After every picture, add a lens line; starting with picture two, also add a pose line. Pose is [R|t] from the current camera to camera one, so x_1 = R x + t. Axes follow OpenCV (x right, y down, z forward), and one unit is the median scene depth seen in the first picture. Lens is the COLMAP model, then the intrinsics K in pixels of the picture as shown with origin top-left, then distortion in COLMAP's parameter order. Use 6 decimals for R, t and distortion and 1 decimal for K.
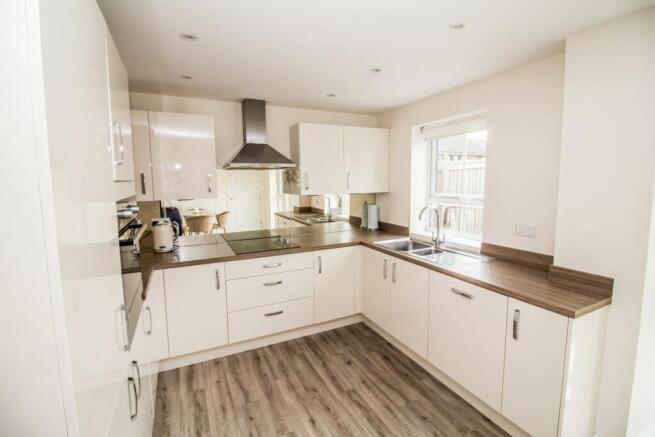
lens RADIAL K [[298.3, 0, 322.6], [0, 298.3, 209.8], [0, 0, 1]] dist [-0.020304, -0.000448]
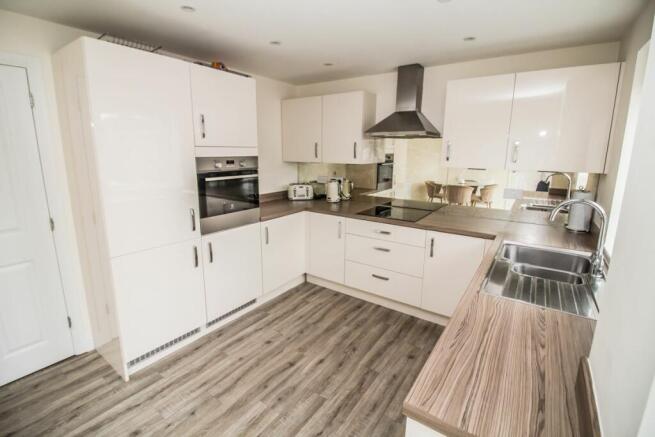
lens RADIAL K [[298.3, 0, 330.9], [0, 298.3, 213.5], [0, 0, 1]] dist [-0.020304, -0.000448]
pose [[0.493604, 0.197536, -0.846956, 0.640567], [-0.095751, 0.980287, 0.172829, -0.043243], [0.864400, -0.004212, 0.502788, 0.336037]]
